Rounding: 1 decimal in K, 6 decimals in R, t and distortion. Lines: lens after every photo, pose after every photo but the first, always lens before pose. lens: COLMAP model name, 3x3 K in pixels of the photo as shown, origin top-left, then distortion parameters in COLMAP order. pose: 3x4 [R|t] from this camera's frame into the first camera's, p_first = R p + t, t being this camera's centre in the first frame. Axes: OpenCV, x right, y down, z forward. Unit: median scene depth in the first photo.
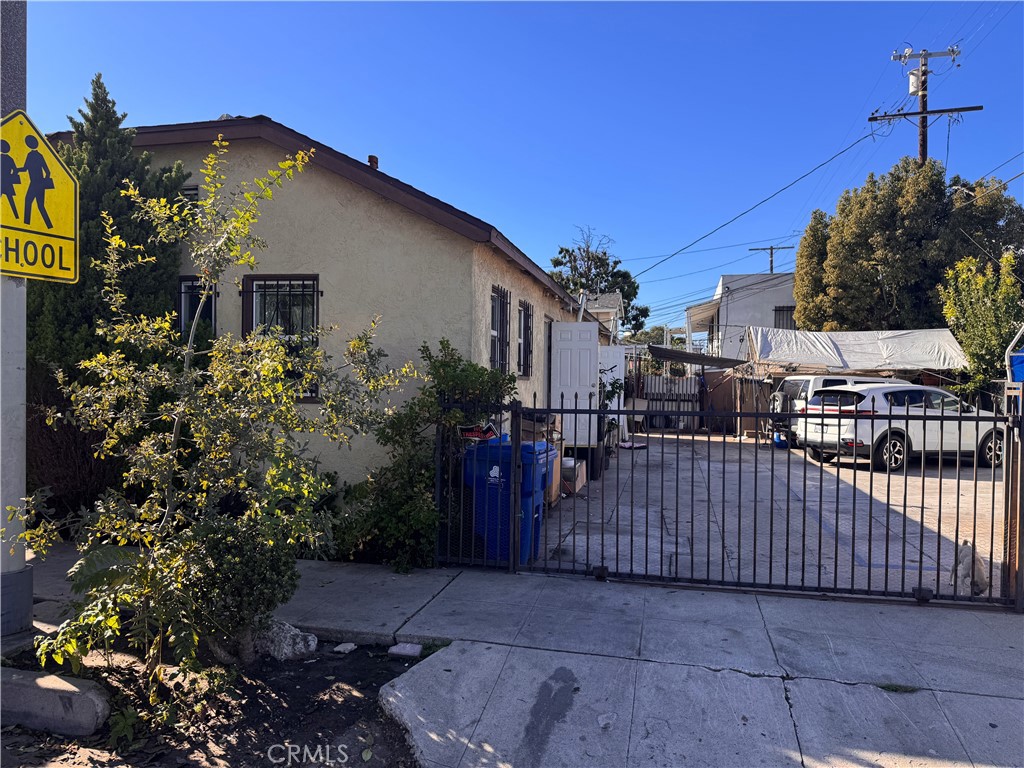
lens RADIAL K [[715.1, 0, 515.8], [0, 715.1, 394.1], [0, 0, 1]] dist [0.051944, -0.075278]
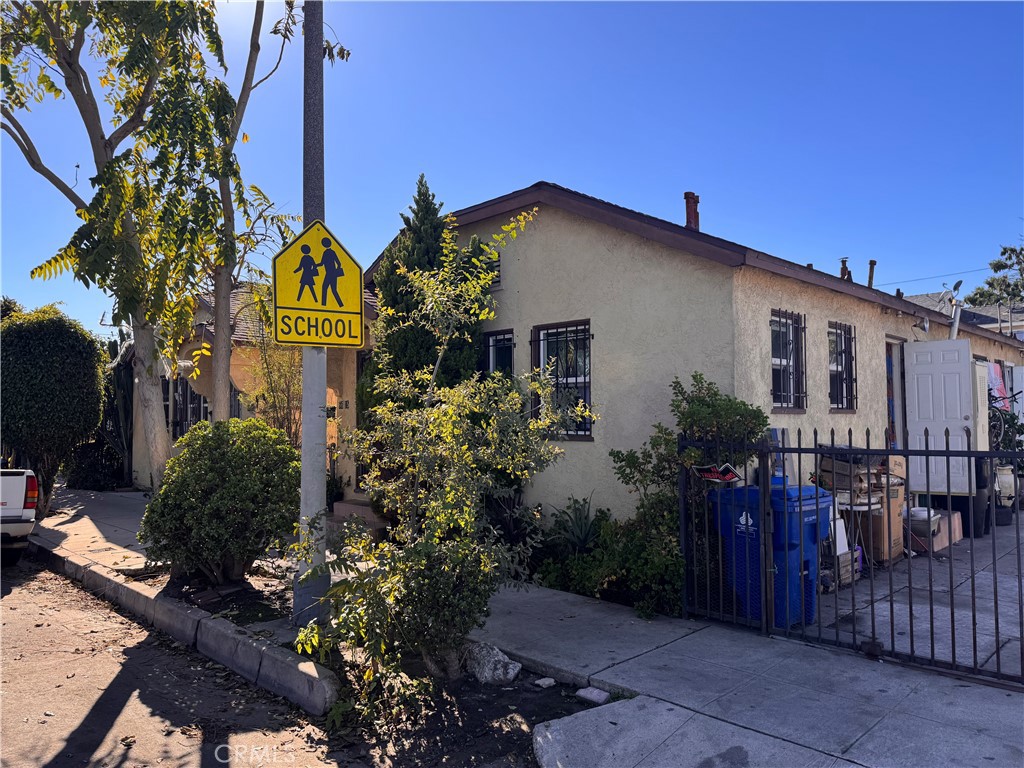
lens RADIAL K [[715.1, 0, 506.7], [0, 715.1, 387.7], [0, 0, 1]] dist [0.051944, -0.075278]
pose [[0.834354, -0.044743, -0.549410, 0.210637], [0.012022, 0.997940, -0.063013, -0.001127], [0.551098, 0.045970, 0.833174, 0.072206]]
